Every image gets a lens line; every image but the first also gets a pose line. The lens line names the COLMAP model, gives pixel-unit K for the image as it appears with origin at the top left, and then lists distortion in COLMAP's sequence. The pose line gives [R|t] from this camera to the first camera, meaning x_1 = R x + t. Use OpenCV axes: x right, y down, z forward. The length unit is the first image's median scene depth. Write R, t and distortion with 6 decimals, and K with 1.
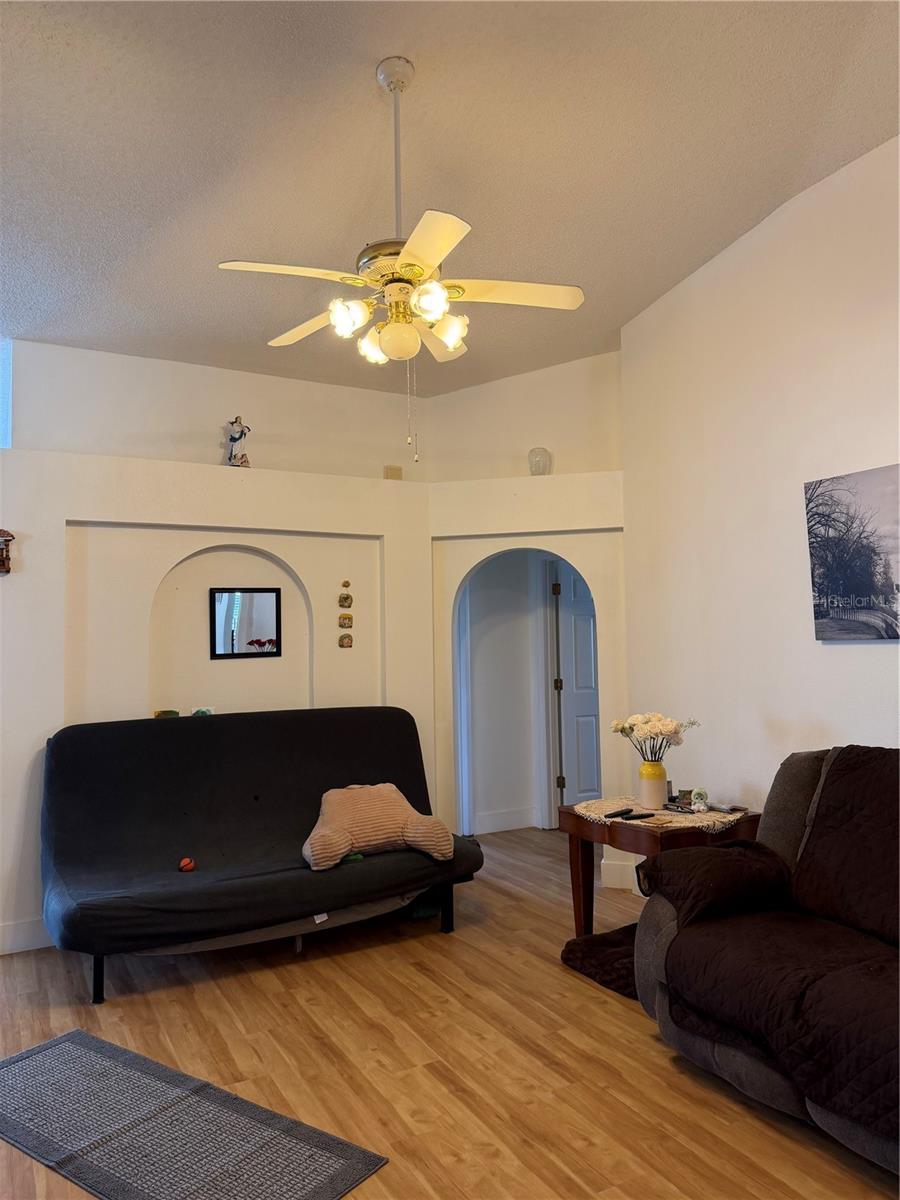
lens RADIAL K [[848.8, 0, 450.0], [0, 848.8, 600.0], [0, 0, 1]] dist [0.000412, -0.003329]
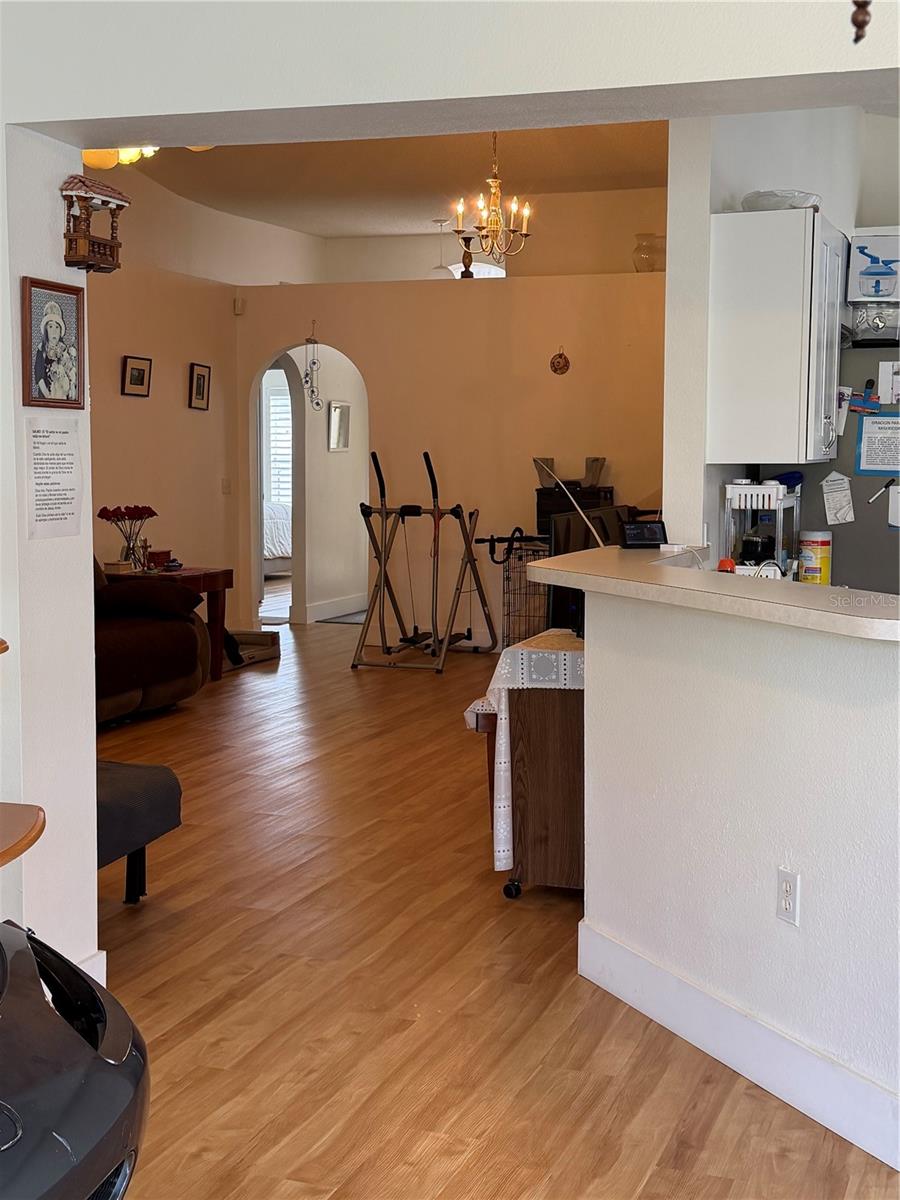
lens RADIAL K [[1602.6, 0, 450.0], [0, 1602.6, 600.0], [0, 0, 1]] dist [0.158561, 0.001431]
pose [[-0.660509, -0.062560, 0.748207, -1.823760], [-0.039990, 0.998039, 0.048146, 0.132630], [-0.749752, 0.001880, -0.661716, 1.906026]]
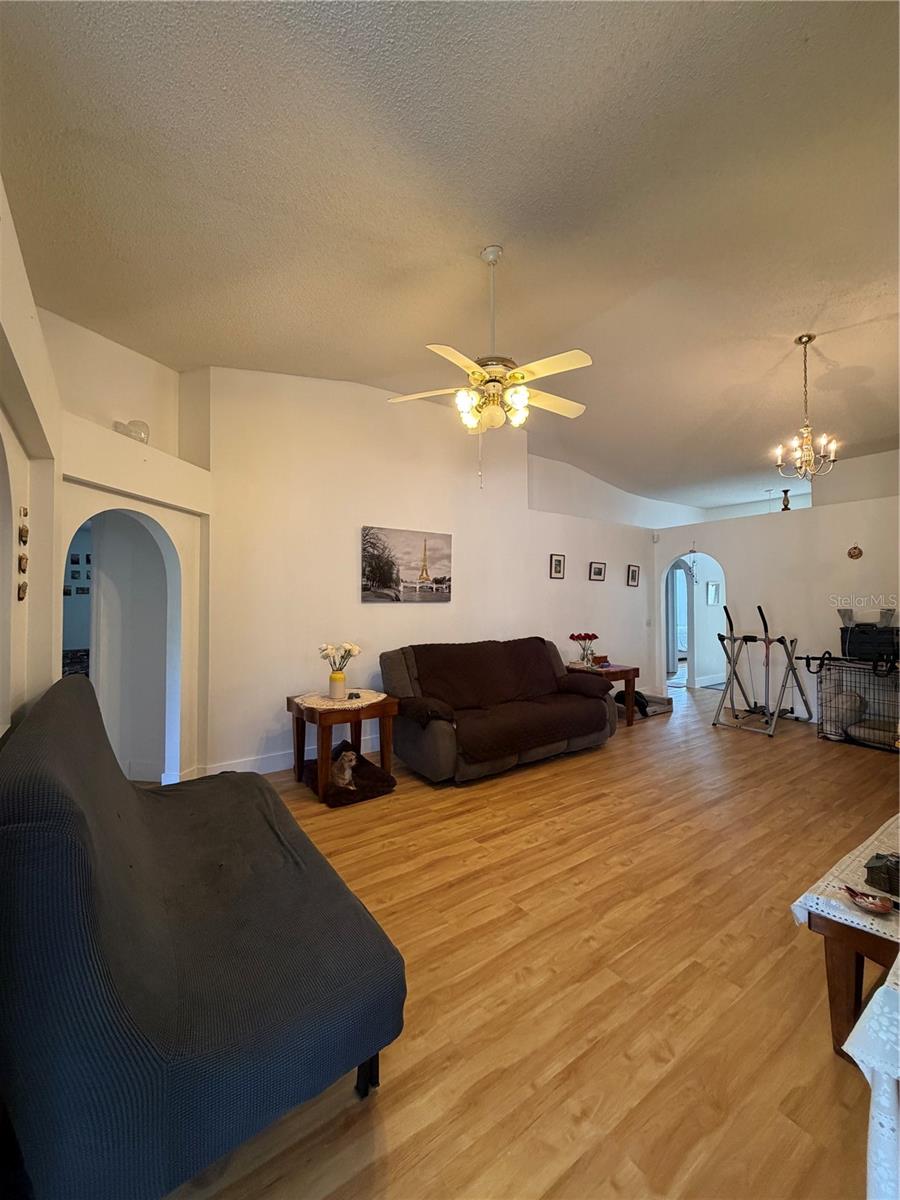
lens RADIAL K [[477.8, 0, 451.7], [0, 477.8, 594.7], [0, 0, 1]] dist [0.001362, 0.000164]
pose [[-0.118886, 0.030654, 0.992435, -0.909244], [-0.053221, 0.997890, -0.037198, 0.074816], [-0.991481, -0.057241, -0.117003, 1.086453]]
